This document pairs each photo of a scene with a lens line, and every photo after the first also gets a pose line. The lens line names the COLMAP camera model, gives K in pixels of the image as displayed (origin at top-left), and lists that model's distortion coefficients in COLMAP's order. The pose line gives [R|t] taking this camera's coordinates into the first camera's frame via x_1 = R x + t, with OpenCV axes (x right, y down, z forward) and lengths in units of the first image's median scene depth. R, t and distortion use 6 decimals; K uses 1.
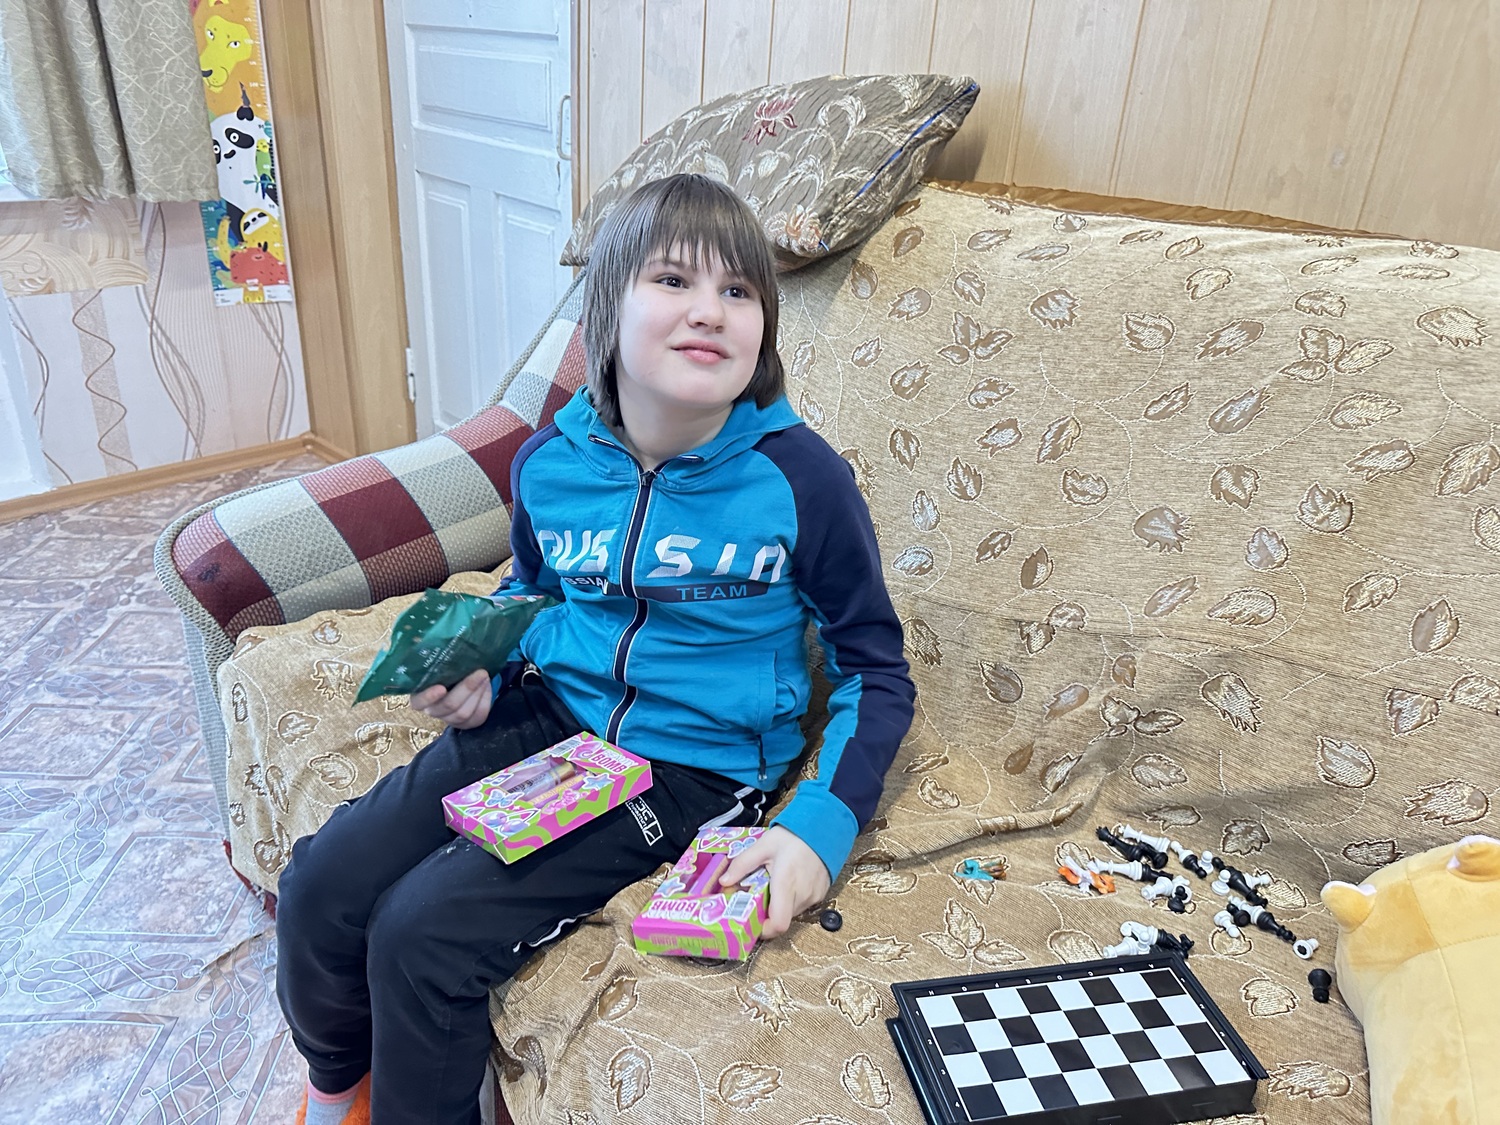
lens RADIAL K [[1042.4, 0, 750.0], [0, 1042.4, 562.5], [0, 0, 1]] dist [0.026386, -0.039701]
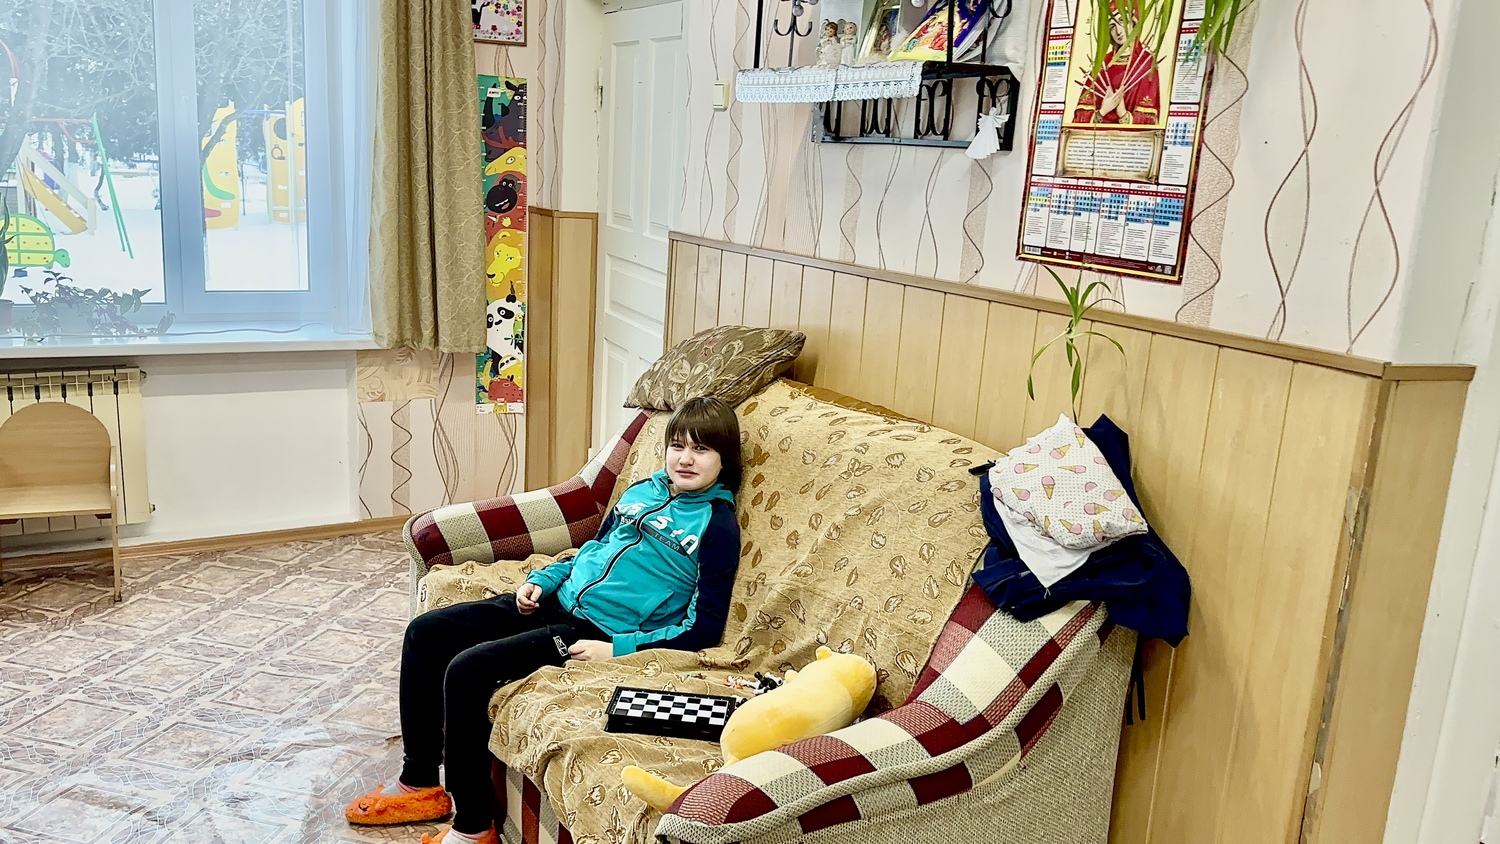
lens RADIAL K [[1267.8, 0, 752.3], [0, 1267.8, 444.0], [0, 0, 1]] dist [0.123855, 0.002764]
pose [[0.956638, 0.063161, -0.284351, 0.737810], [-0.124839, 0.970909, -0.204331, 0.233448], [0.263173, 0.230969, 0.936693, -1.138652]]
